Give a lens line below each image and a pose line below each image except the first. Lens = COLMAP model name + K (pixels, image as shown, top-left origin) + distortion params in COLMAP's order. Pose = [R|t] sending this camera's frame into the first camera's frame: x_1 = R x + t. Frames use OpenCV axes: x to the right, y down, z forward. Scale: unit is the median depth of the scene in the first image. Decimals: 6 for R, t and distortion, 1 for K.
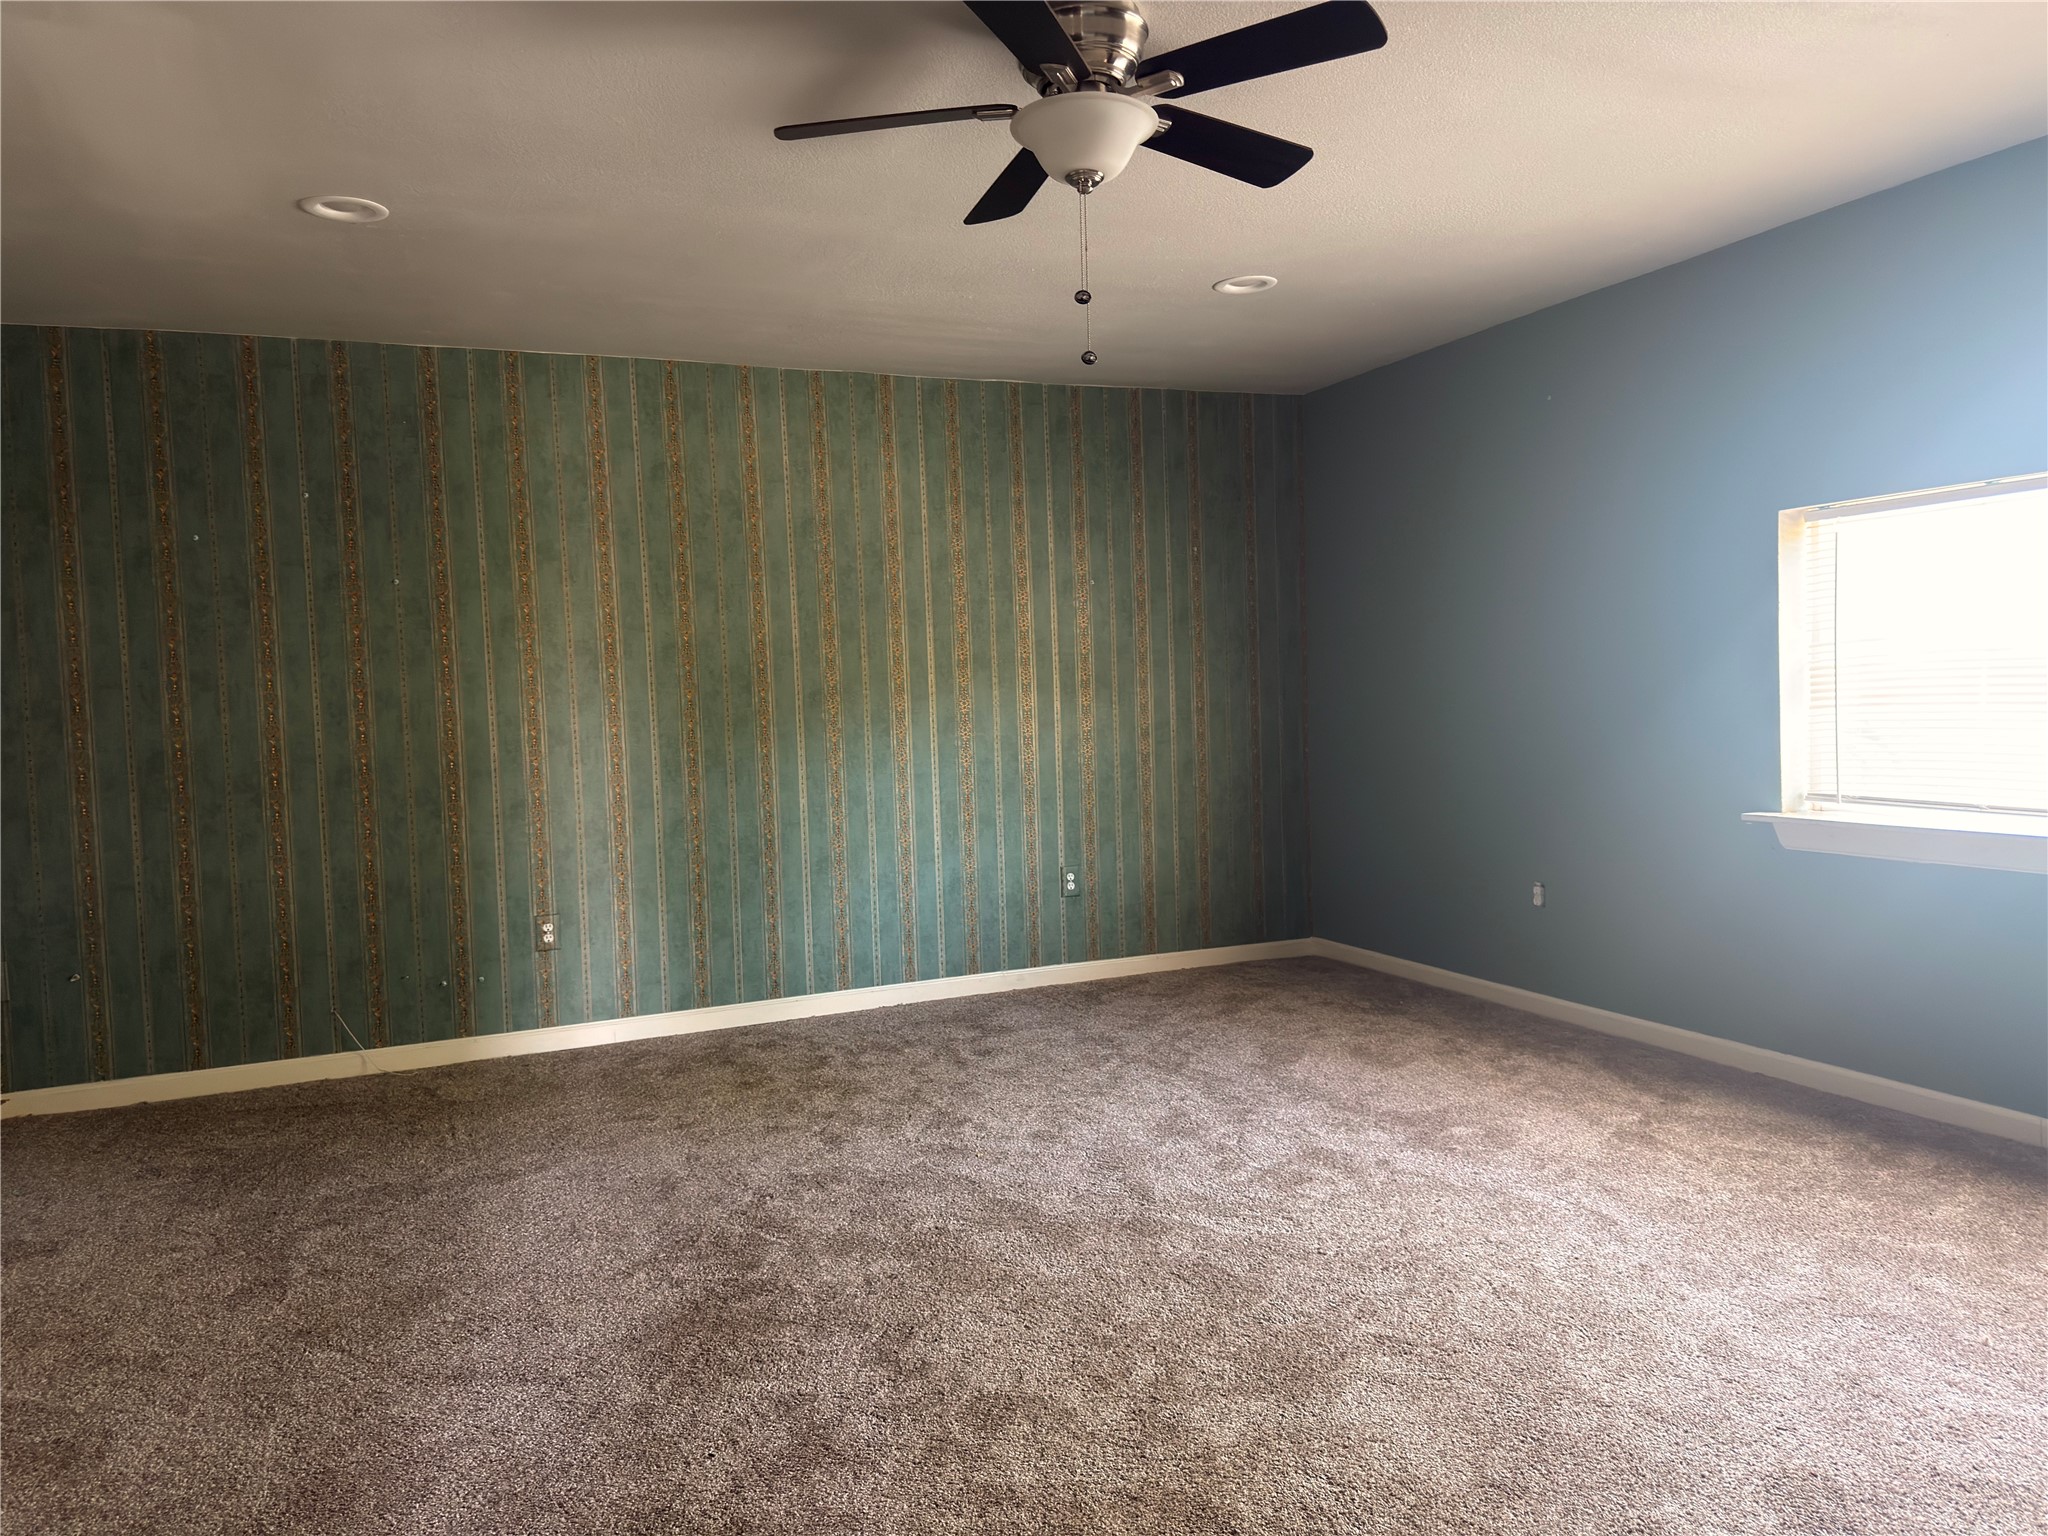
lens RADIAL K [[1435.7, 0, 1024.0], [0, 1435.7, 768.0], [0, 0, 1]] dist [0.115419, -0.186438]
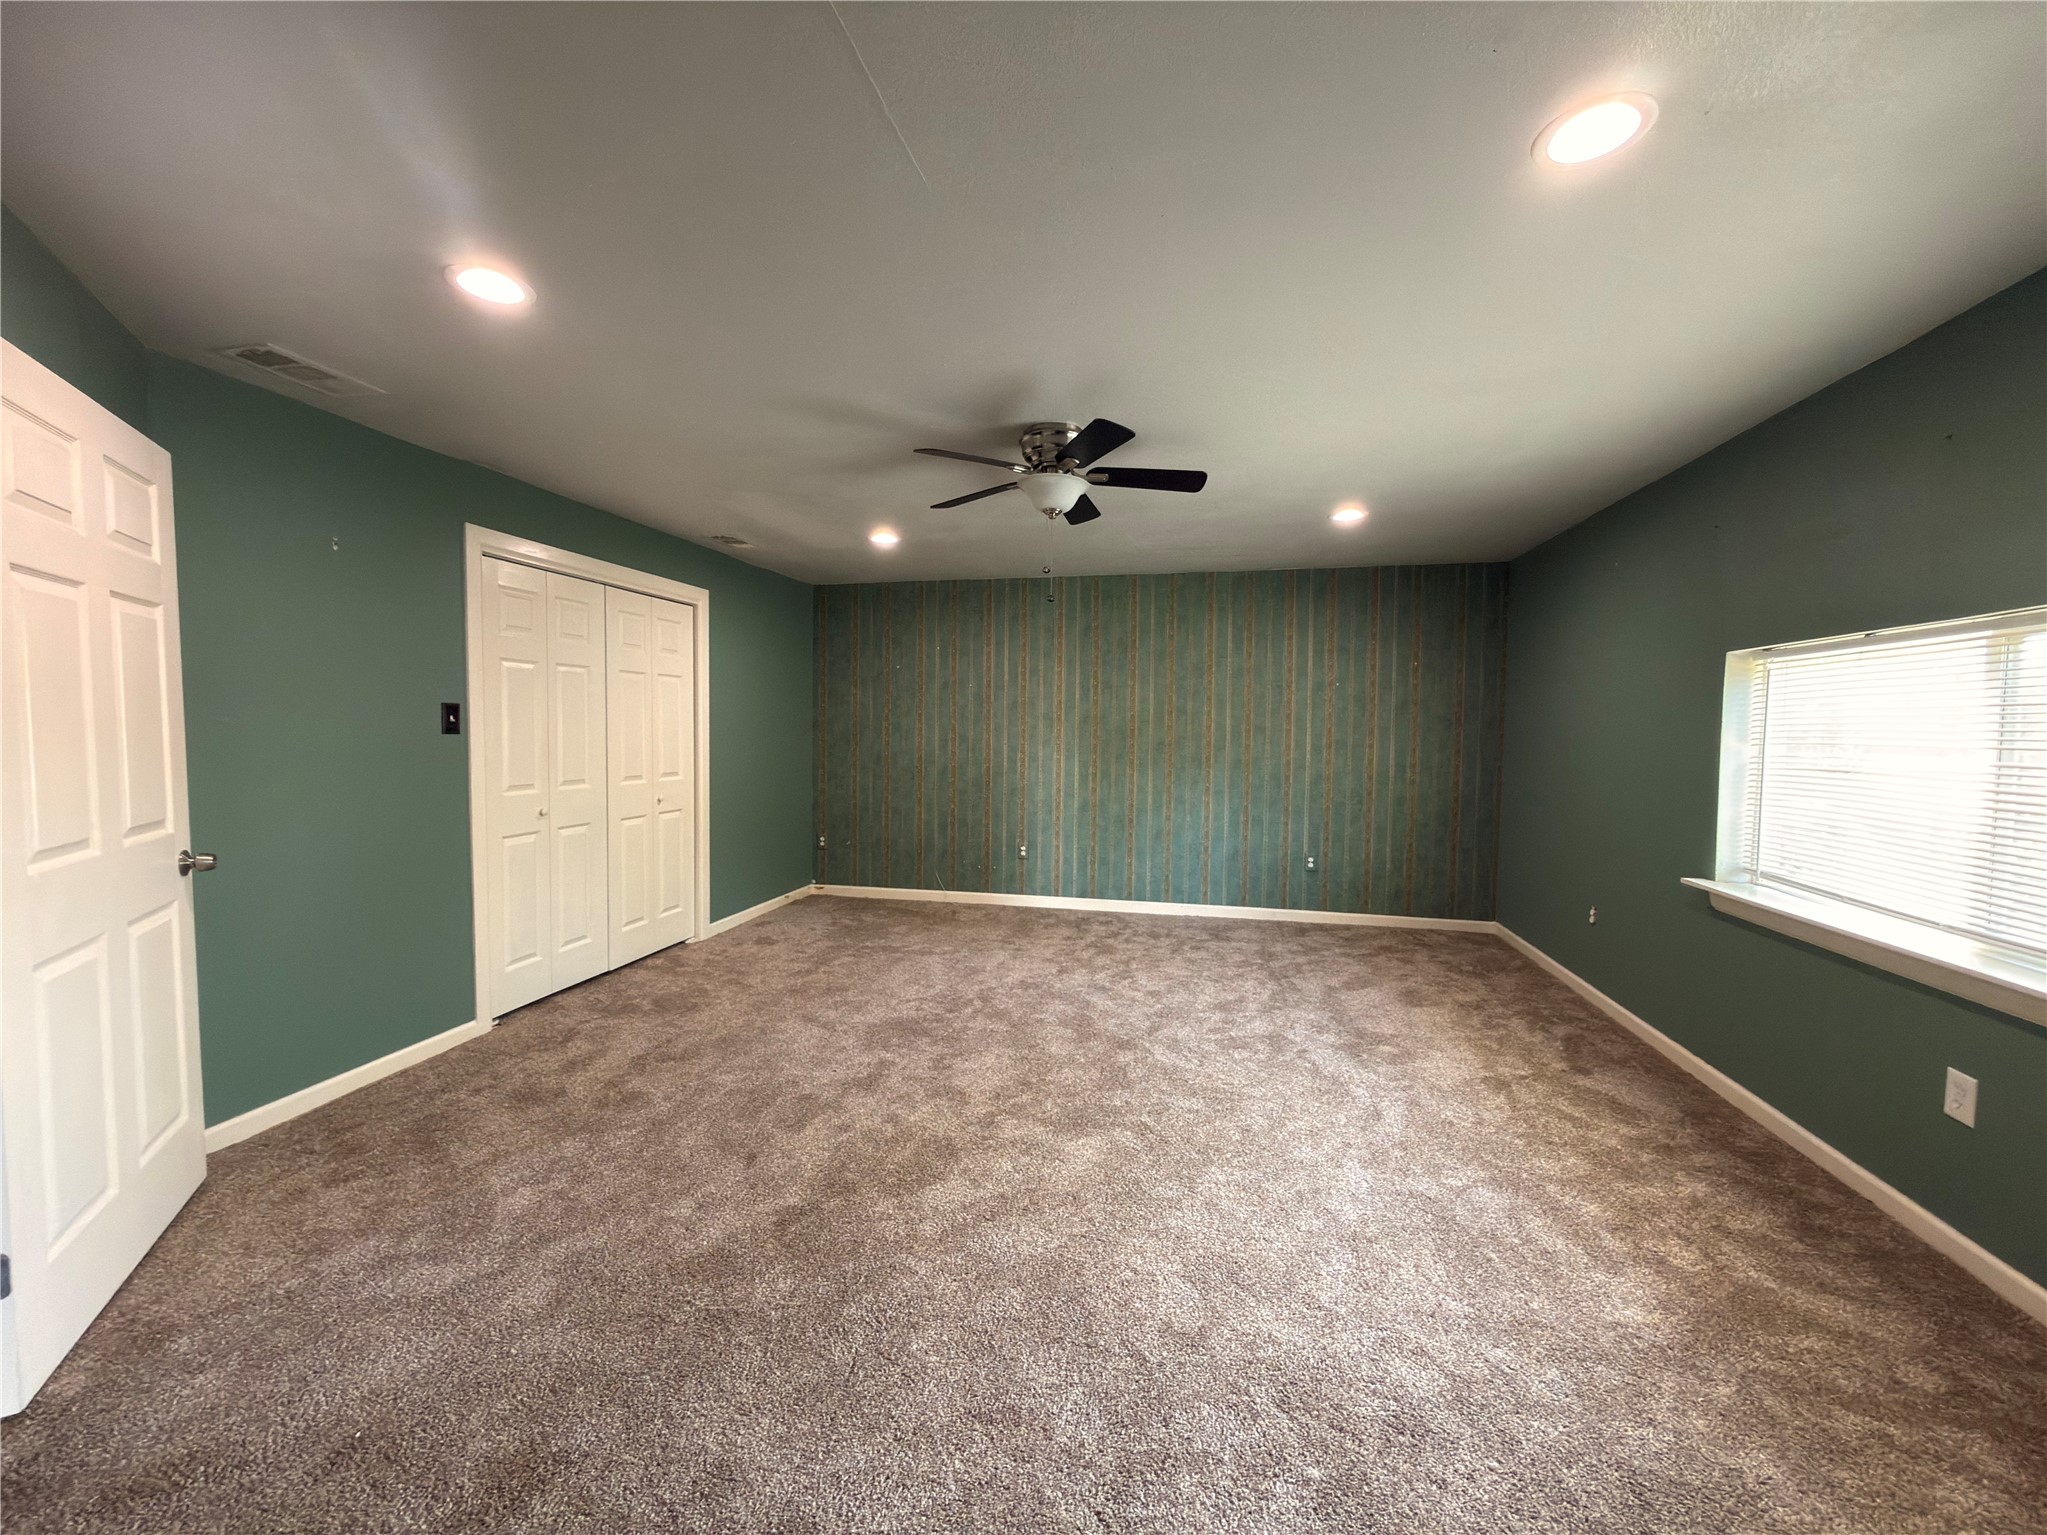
lens RADIAL K [[814.4, 0, 1023.5], [0, 814.4, 767.5], [0, 0, 1]] dist [0.000734, 0.000051]
pose [[0.811145, 0.071504, -0.580457, 0.399737], [-0.068302, 0.997288, 0.027404, -0.045526], [0.580842, 0.017418, 0.813830, 0.036528]]
